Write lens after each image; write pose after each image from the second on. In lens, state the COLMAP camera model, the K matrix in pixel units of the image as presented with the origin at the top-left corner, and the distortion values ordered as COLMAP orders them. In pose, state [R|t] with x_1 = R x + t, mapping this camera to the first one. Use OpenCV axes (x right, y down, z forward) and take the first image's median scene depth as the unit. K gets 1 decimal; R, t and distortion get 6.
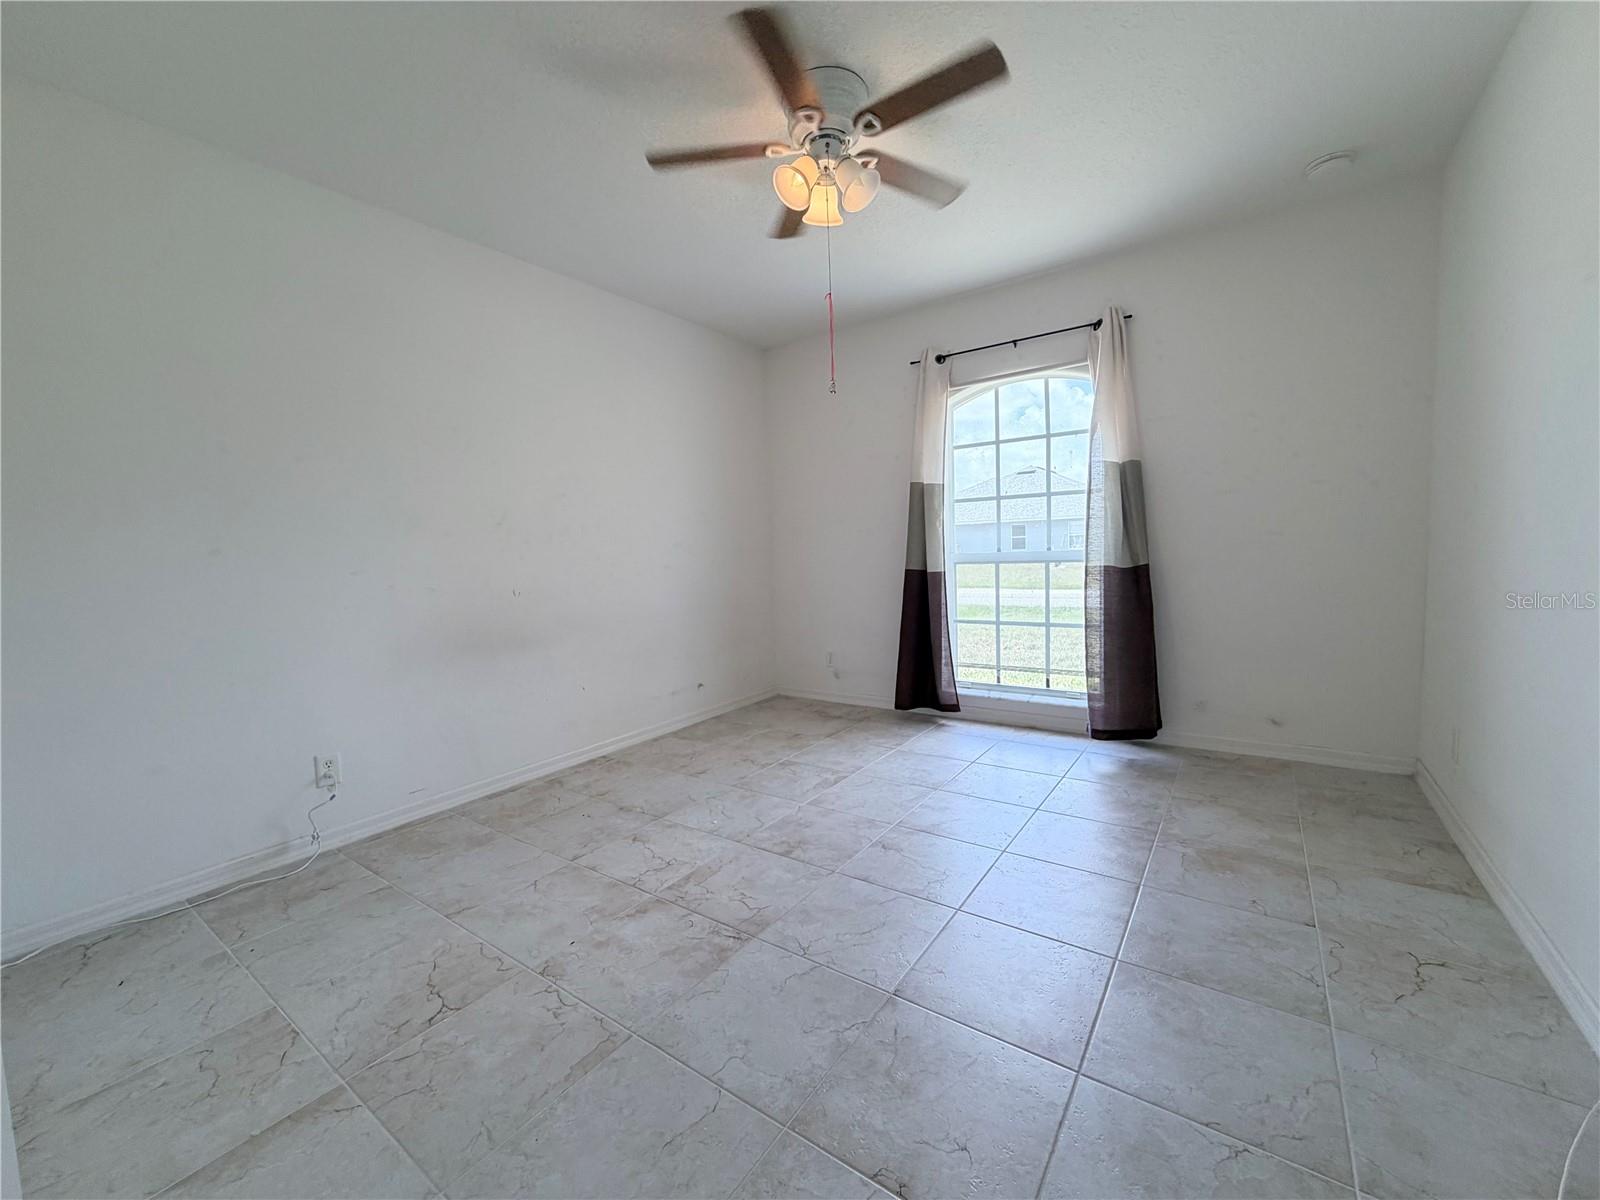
lens RADIAL K [[636.4, 0, 798.7], [0, 636.4, 598.3], [0, 0, 1]] dist [0.001384, -0.000170]
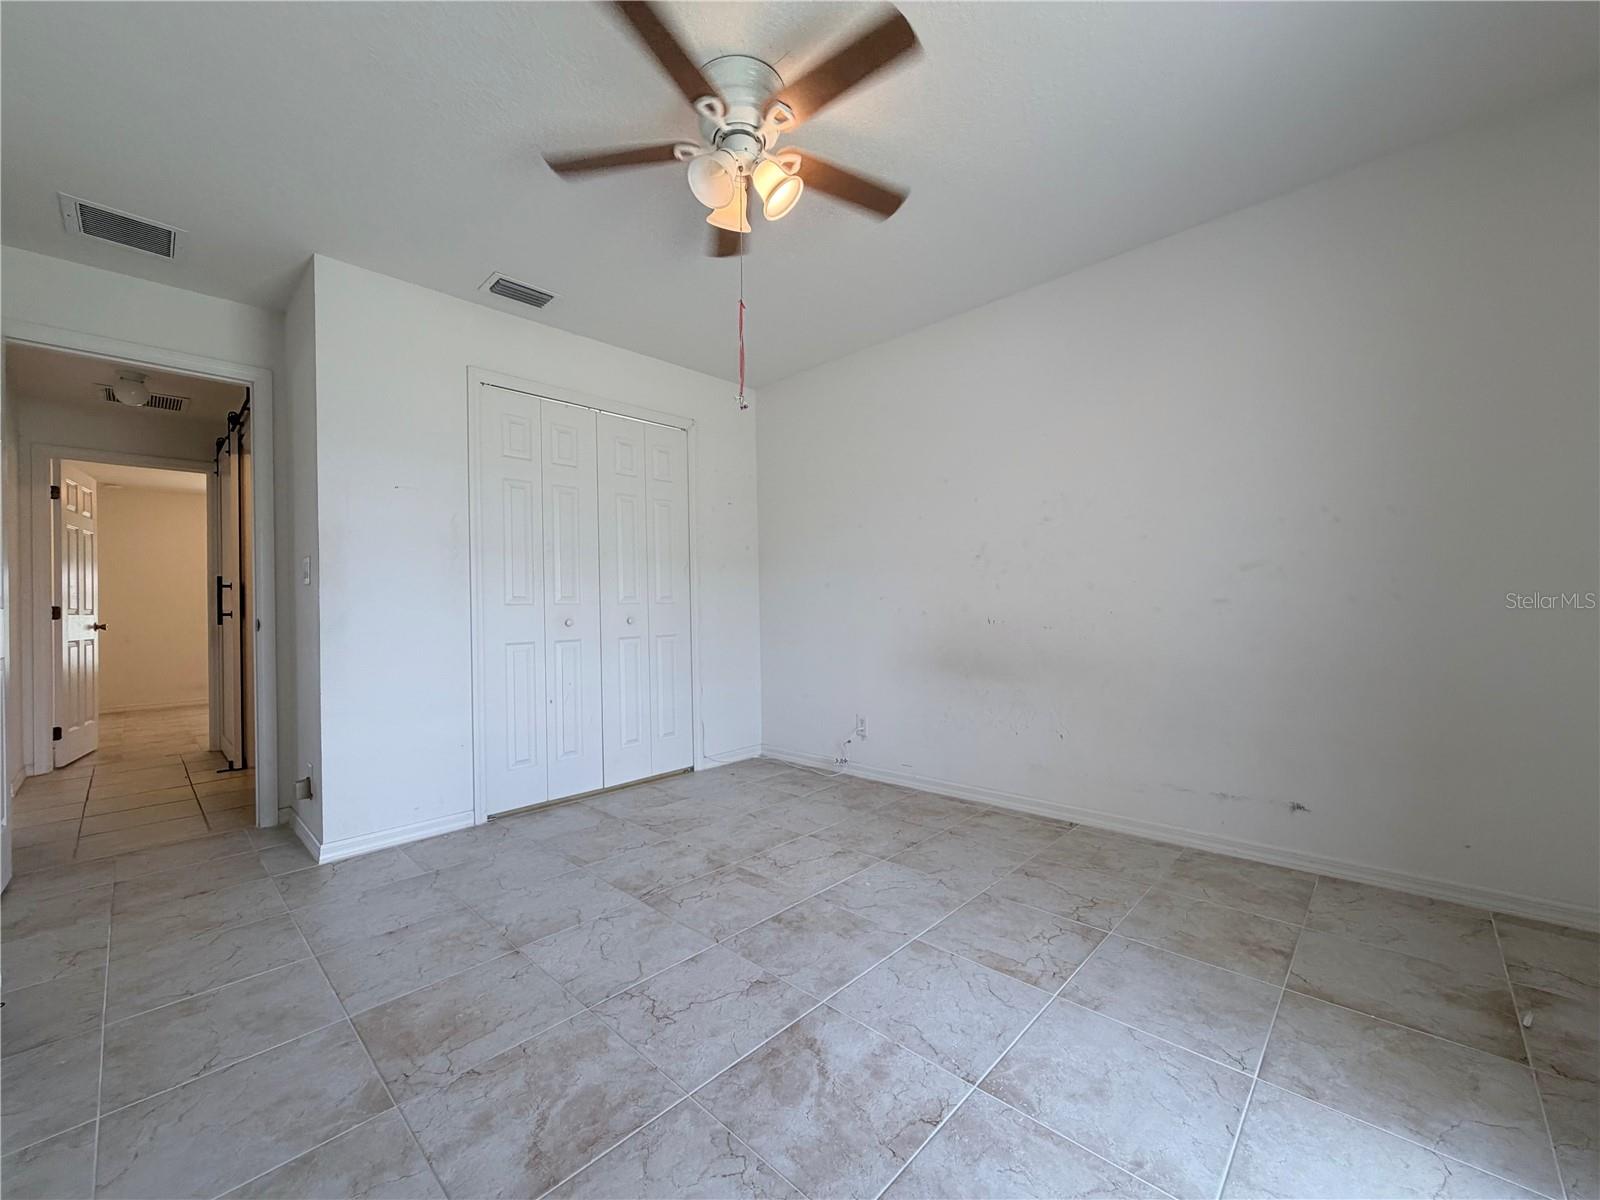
lens RADIAL K [[636.4, 0, 796.1], [0, 636.4, 600.5], [0, 0, 1]] dist [0.001384, -0.000170]
pose [[-0.139424, 0.032264, -0.989707, 0.681038], [-0.050775, 0.997921, 0.039684, -0.072613], [0.988930, 0.055785, -0.137496, 0.889222]]
